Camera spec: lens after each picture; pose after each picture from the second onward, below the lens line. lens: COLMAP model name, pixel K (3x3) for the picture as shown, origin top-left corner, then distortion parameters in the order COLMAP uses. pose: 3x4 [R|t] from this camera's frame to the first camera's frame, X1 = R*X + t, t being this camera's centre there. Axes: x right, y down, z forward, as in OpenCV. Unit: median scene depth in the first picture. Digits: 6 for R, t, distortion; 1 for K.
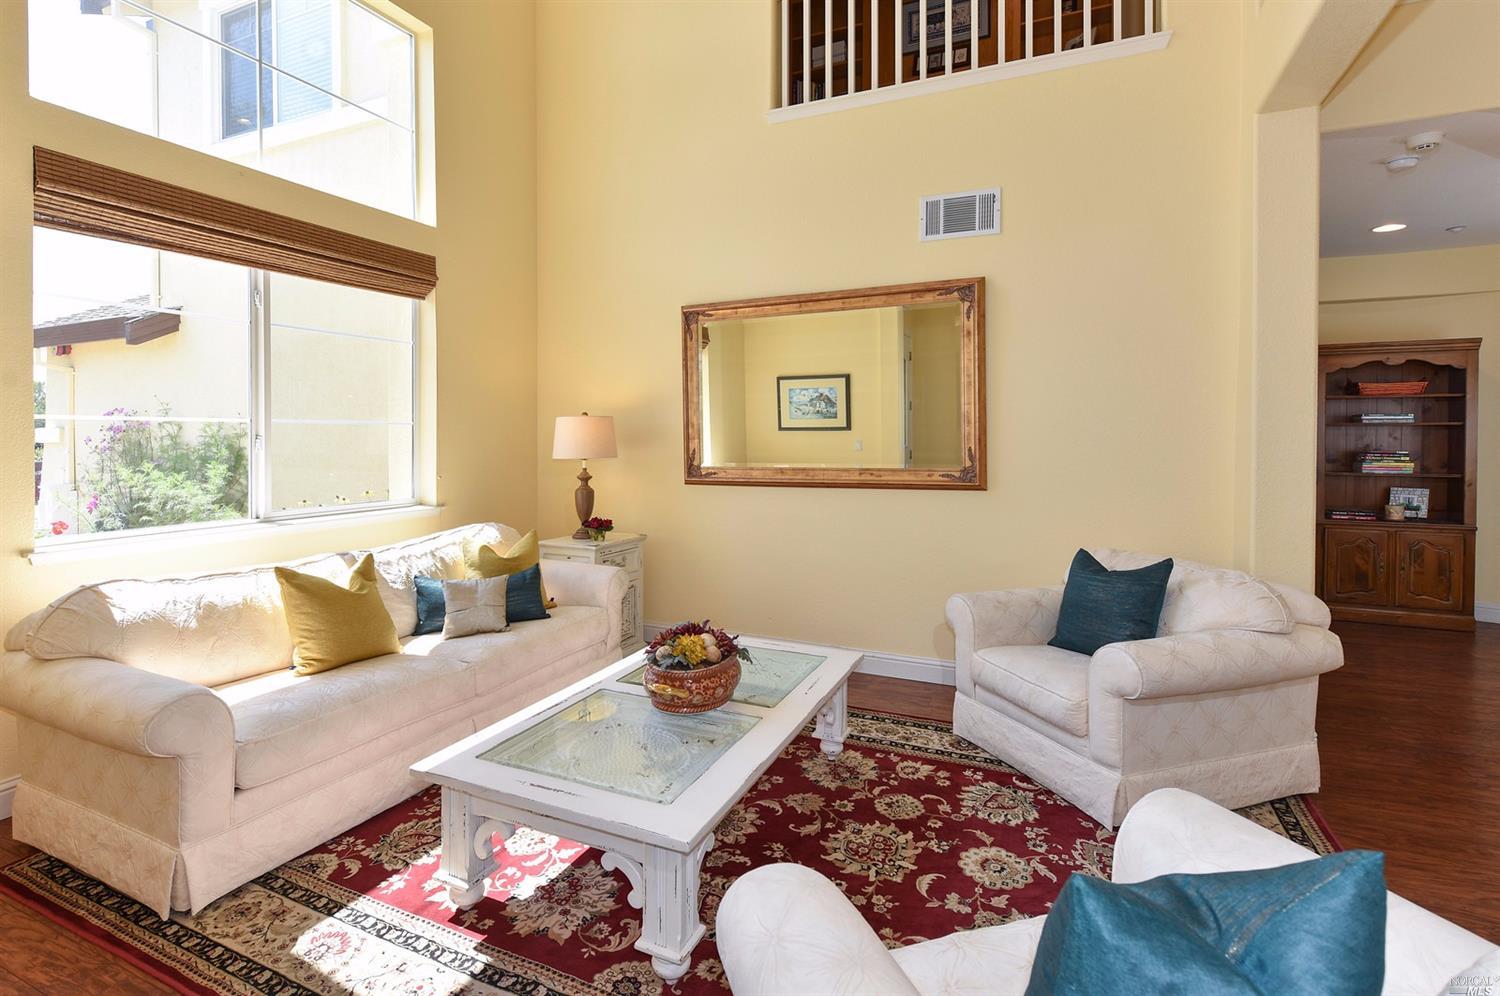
lens RADIAL K [[704.8, 0, 756.1], [0, 704.8, 440.4], [0, 0, 1]] dist [-0.001292, -0.000406]
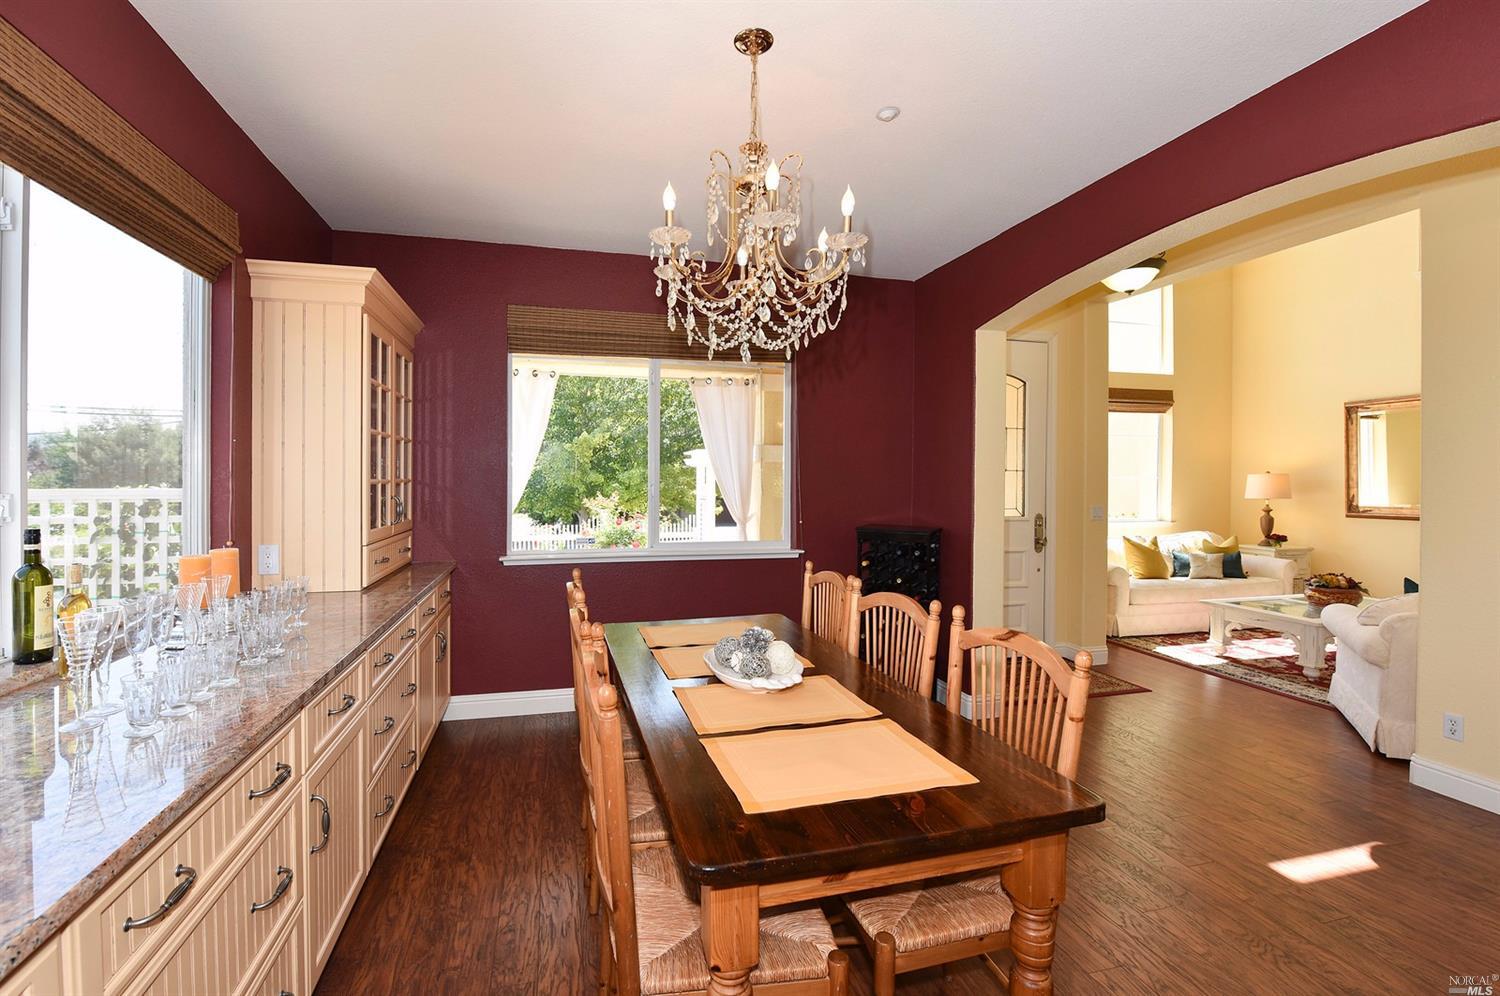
lens RADIAL K [[683.7, 0, 751.9], [0, 683.7, 494.1], [0, 0, 1]] dist [-0.002894, -0.000510]
pose [[0.647685, 0.012008, -0.761813, 0.318249], [-0.007725, 0.999928, 0.009193, 0.013007], [0.761869, -0.000069, 0.647731, -1.573502]]
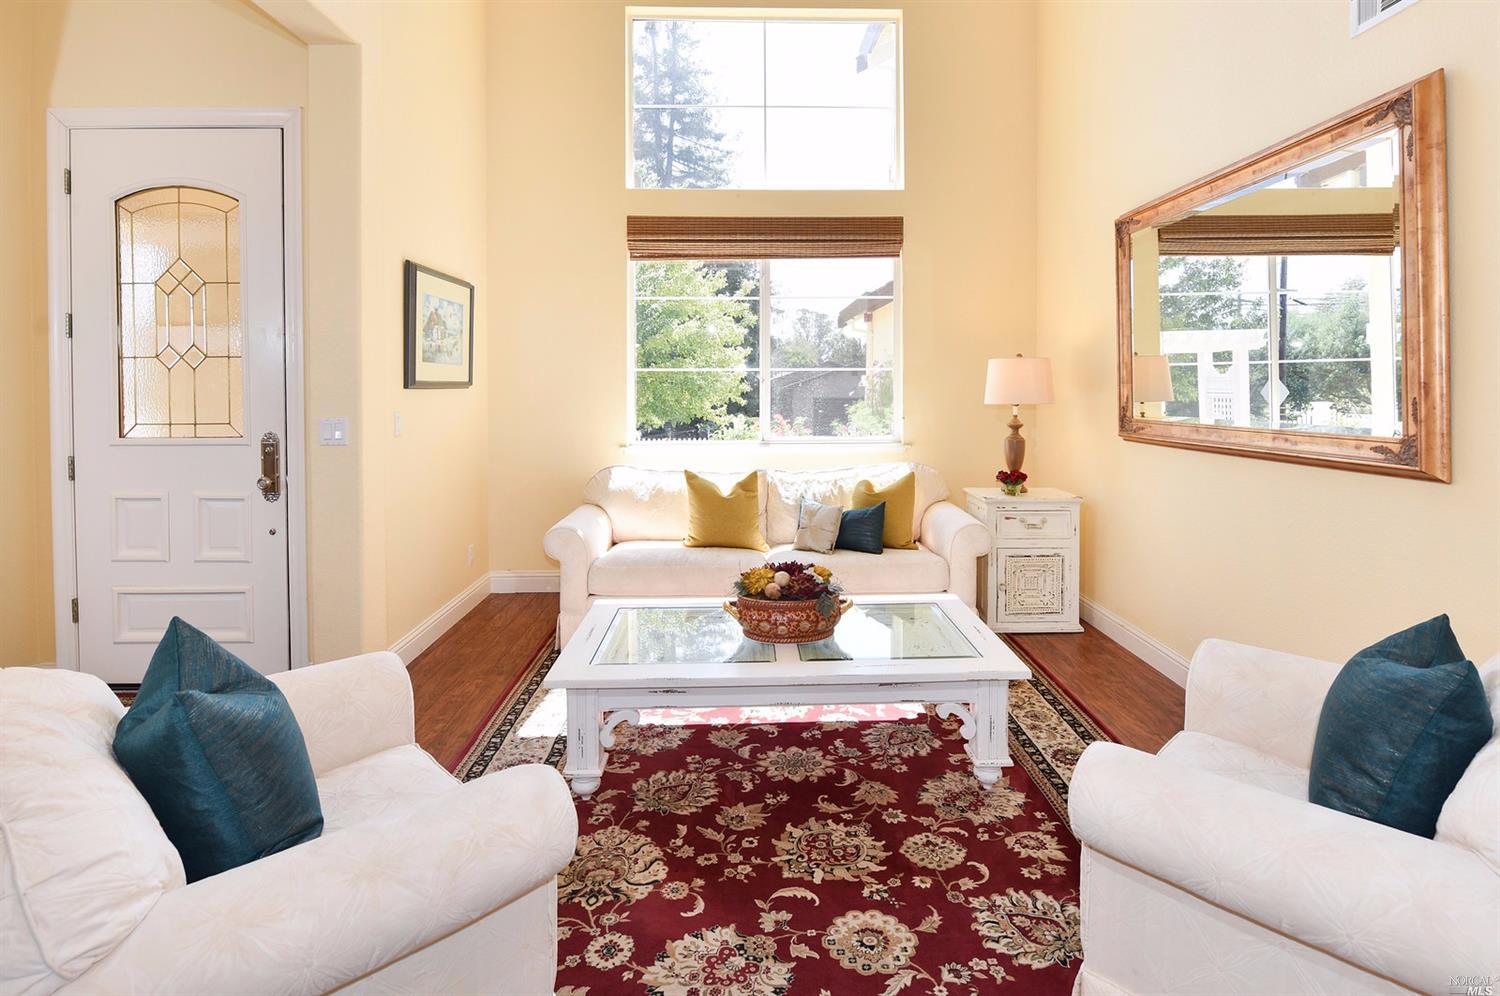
lens RADIAL K [[783.6, 0, 767.7], [0, 783.6, 385.3], [0, 0, 1]] dist [-0.018341, -0.000209]
pose [[0.444841, 0.002513, -0.895606, 0.821082], [-0.004631, 0.999989, 0.000505, 0.002410], [0.895598, 0.003923, 0.444848, 0.412266]]
